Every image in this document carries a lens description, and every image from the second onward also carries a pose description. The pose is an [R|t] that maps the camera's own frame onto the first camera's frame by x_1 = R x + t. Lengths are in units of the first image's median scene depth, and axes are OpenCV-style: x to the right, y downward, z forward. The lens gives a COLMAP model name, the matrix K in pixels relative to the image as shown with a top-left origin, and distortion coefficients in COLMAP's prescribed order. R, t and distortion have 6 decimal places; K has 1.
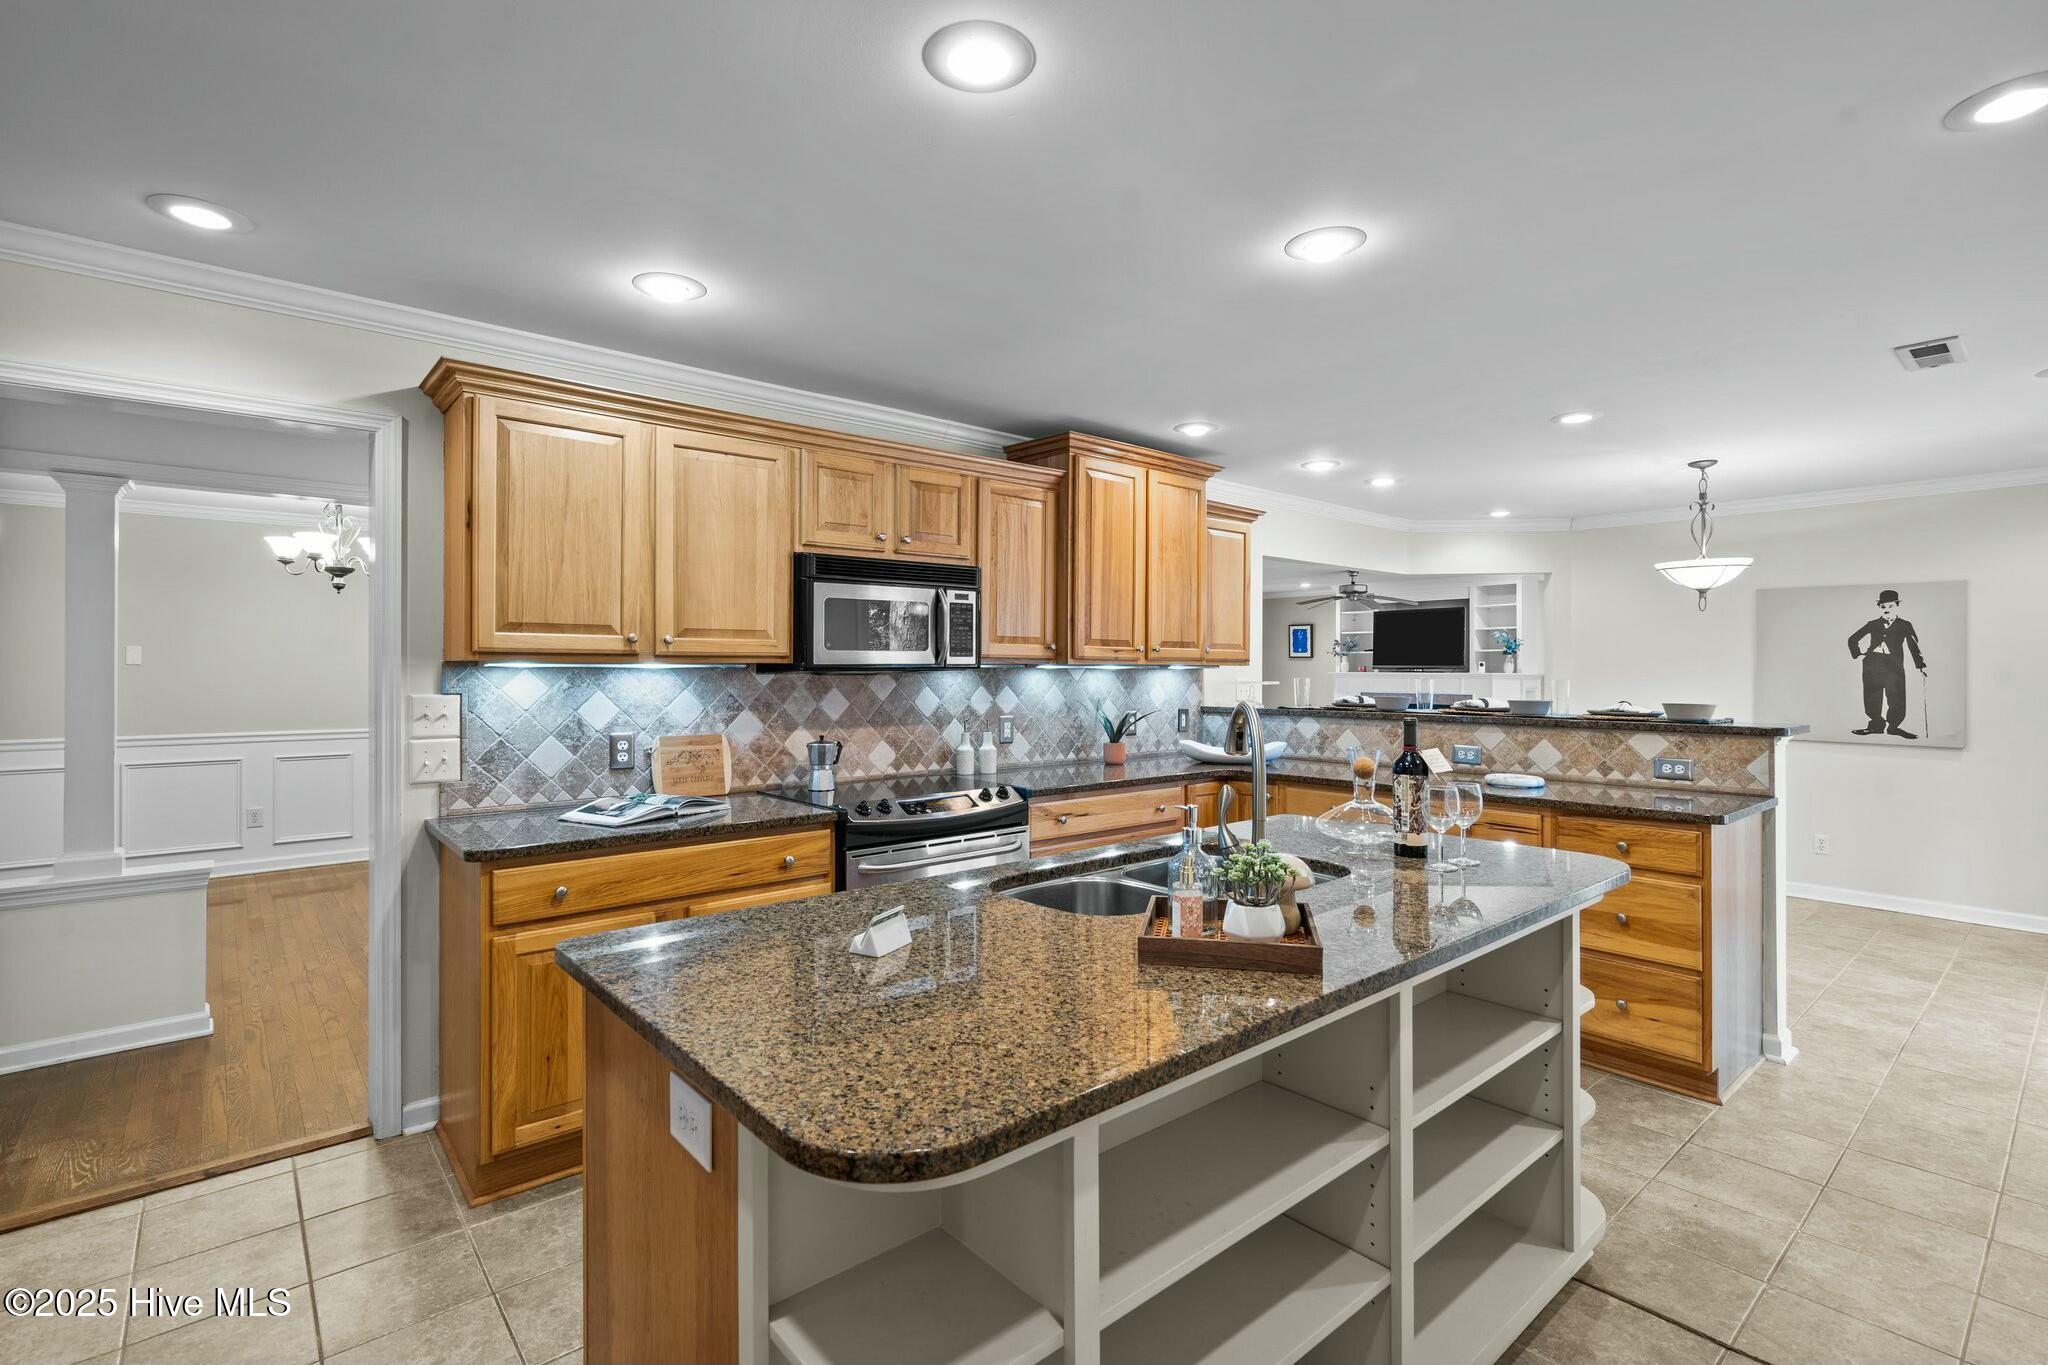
lens RADIAL K [[941.0, 0, 1035.9], [0, 941.0, 665.1], [0, 0, 1]] dist [-0.000316, -0.000264]
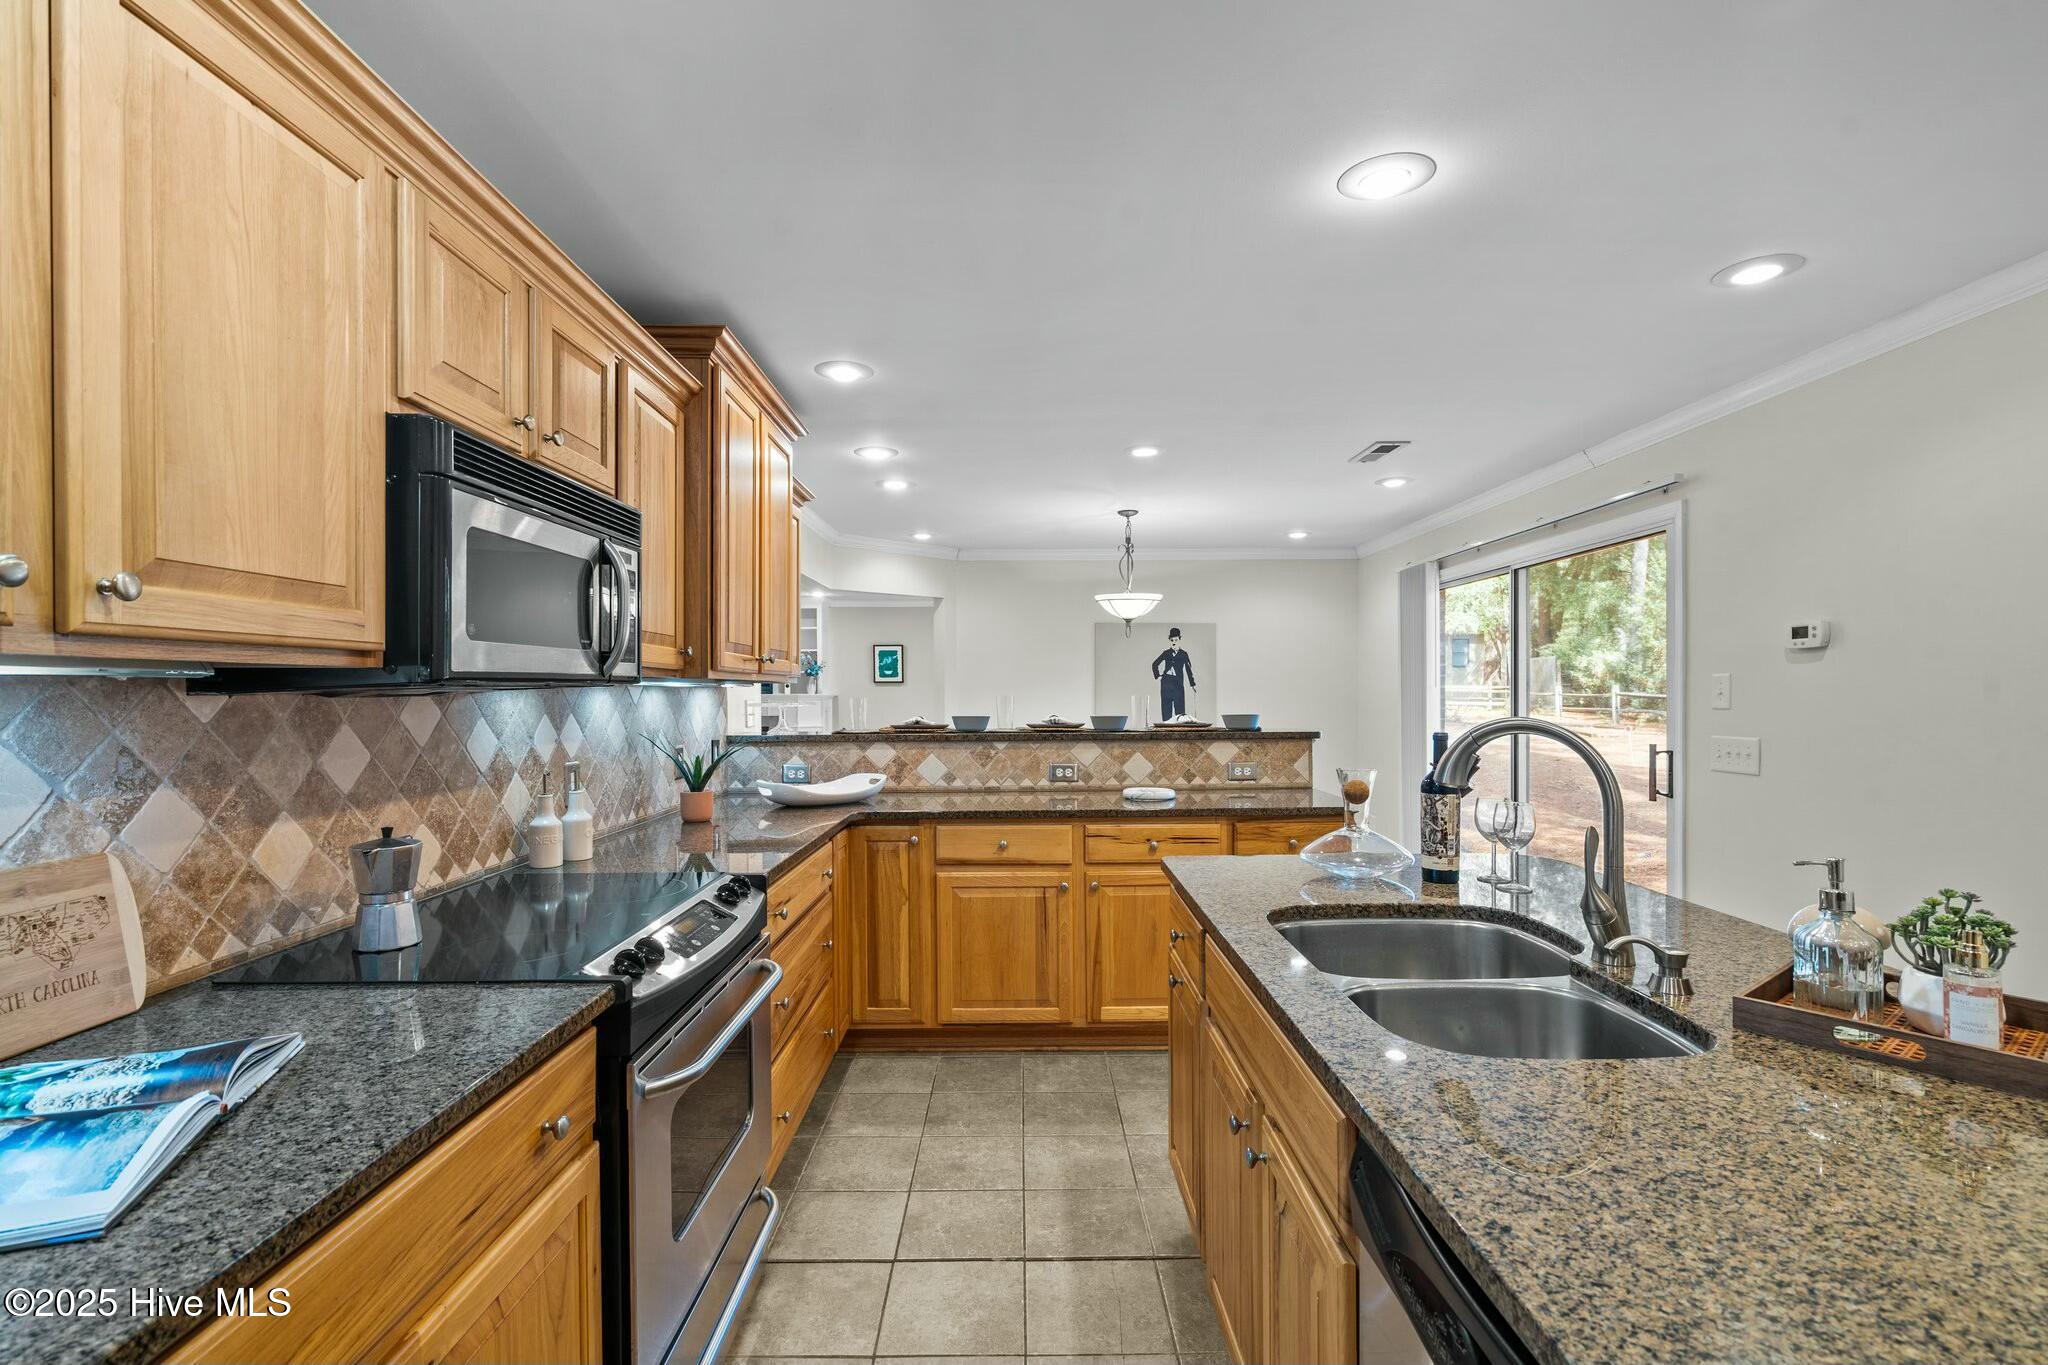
lens RADIAL K [[927.7, 0, 1023.1], [0, 927.7, 698.9], [0, 0, 1]] dist [0.000740, 0.001152]
pose [[0.657047, -0.010815, 0.753772, -0.321420], [0.002664, 0.999924, 0.012025, 0.006598], [-0.753845, -0.005893, 0.657026, 0.413632]]
